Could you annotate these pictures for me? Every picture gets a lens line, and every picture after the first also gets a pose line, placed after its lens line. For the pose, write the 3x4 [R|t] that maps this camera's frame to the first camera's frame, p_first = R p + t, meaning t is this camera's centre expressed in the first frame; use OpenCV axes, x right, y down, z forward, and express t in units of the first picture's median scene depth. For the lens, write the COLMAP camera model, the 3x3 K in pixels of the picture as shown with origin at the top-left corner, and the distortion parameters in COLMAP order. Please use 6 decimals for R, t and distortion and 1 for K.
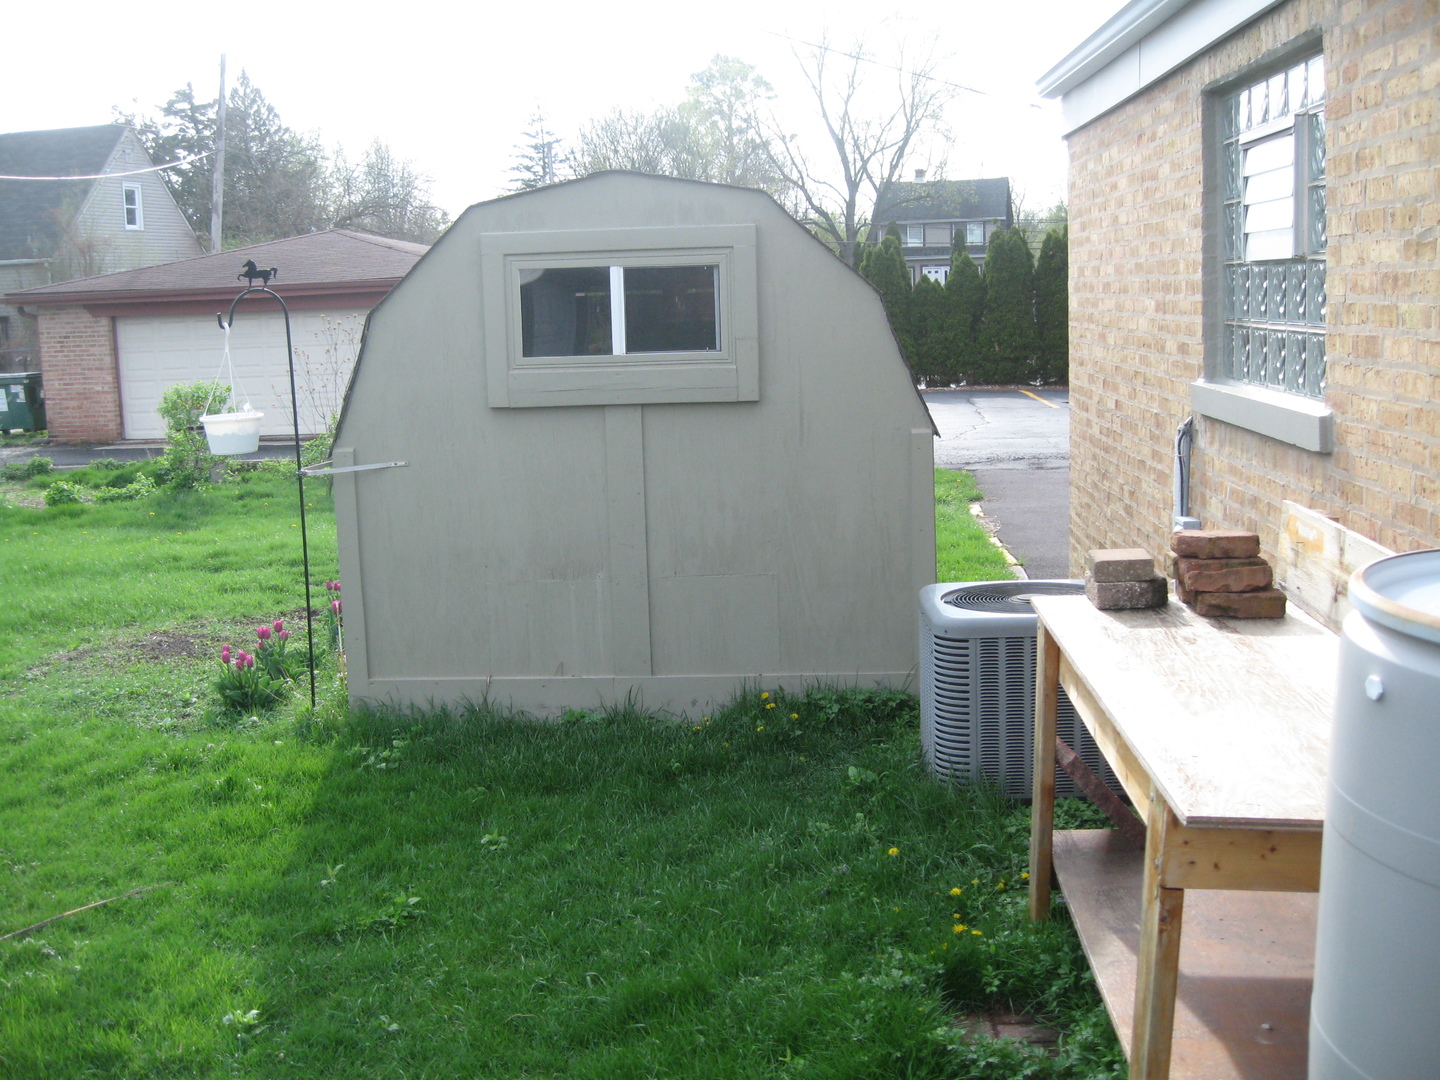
lens RADIAL K [[1560.9, 0, 719.4], [0, 1560.9, 539.0], [0, 0, 1]] dist [-0.103870, 0.000000]
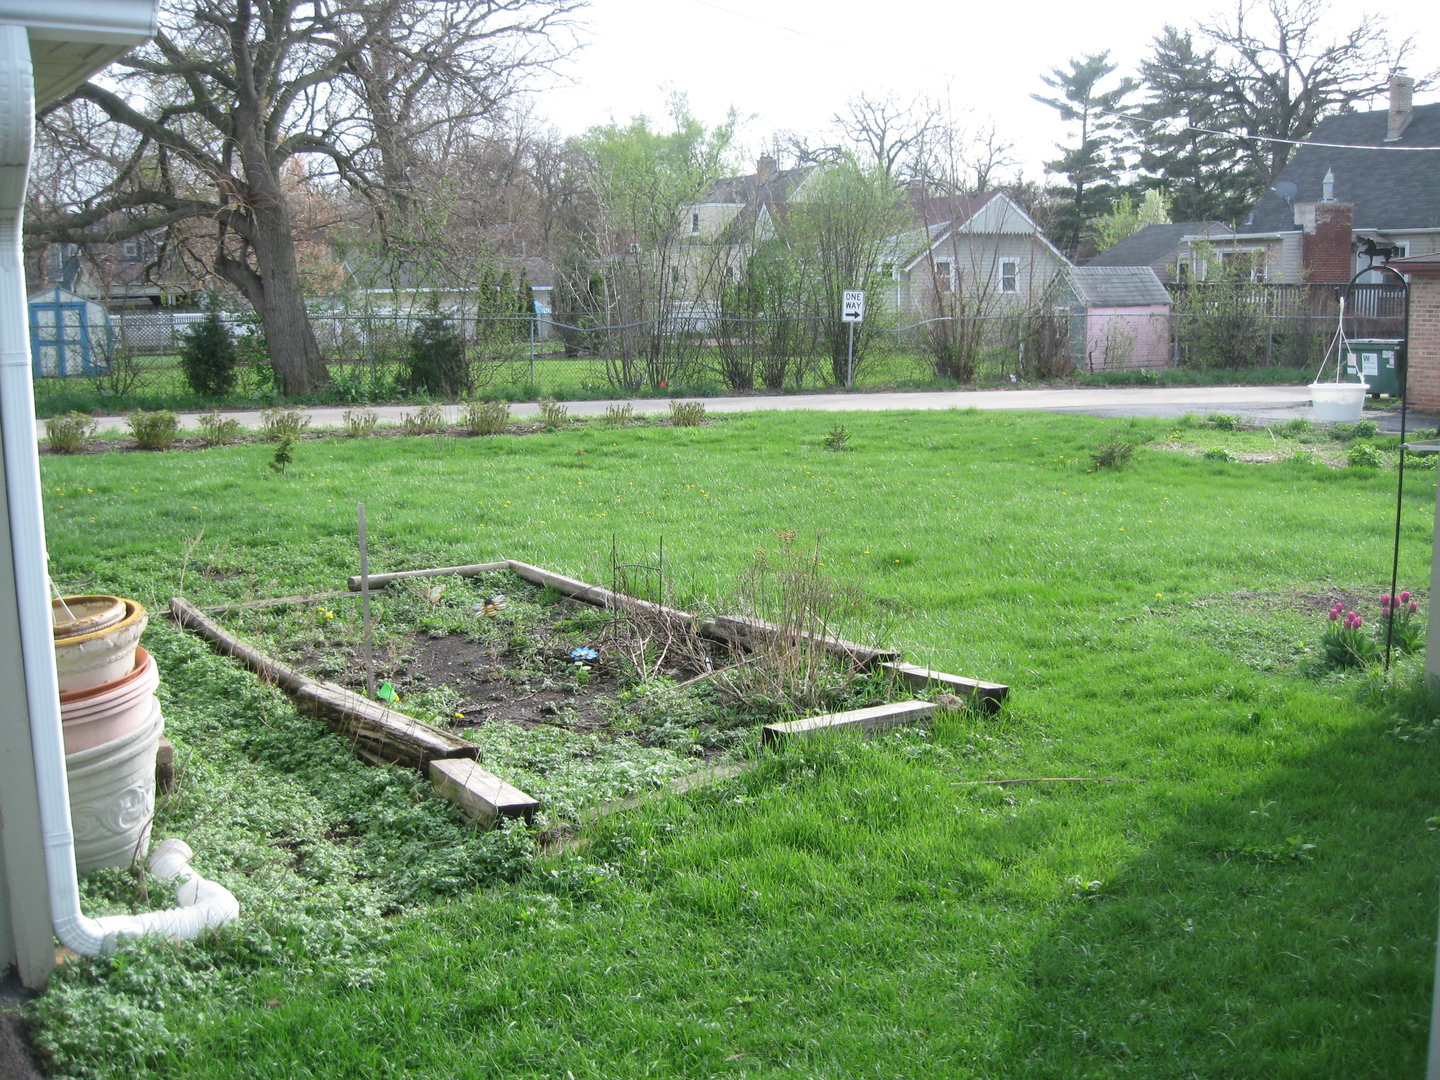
lens RADIAL K [[1560.9, 0, 715.3], [0, 1560.9, 542.3], [0, 0, 1]] dist [-0.103870, 0.000000]
pose [[0.628252, 0.144826, -0.764412, 0.217358], [-0.126732, 0.988449, 0.083114, -0.005628], [0.767619, 0.044659, 0.639349, 0.004038]]
